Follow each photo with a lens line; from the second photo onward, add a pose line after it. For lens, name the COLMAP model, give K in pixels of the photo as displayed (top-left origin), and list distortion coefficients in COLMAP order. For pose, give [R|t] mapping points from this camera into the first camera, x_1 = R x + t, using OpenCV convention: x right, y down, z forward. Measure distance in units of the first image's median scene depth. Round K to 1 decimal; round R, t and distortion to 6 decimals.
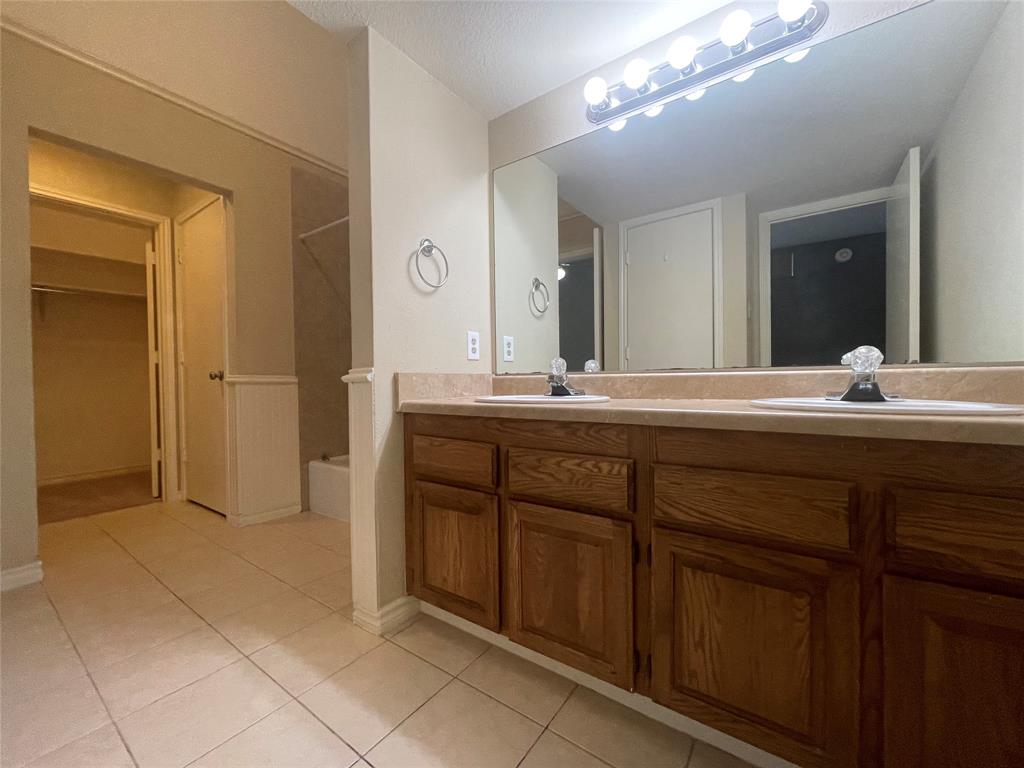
lens RADIAL K [[415.2, 0, 514.5], [0, 415.2, 387.0], [0, 0, 1]] dist [-0.004536, 0.002448]
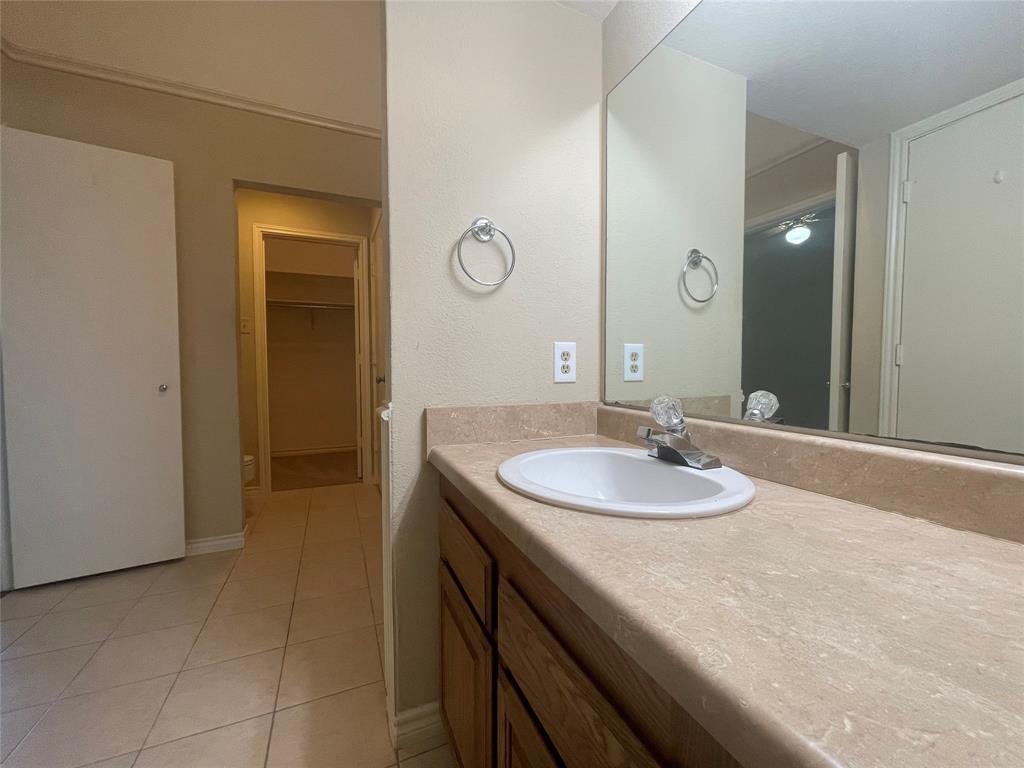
lens RADIAL K [[415.2, 0, 512.6], [0, 415.2, 386.0], [0, 0, 1]] dist [-0.004536, 0.002448]
pose [[0.858741, 0.036990, -0.511073, 0.174284], [-0.019525, 0.999029, 0.039499, -0.082340], [0.512037, -0.023941, 0.858629, 0.346158]]
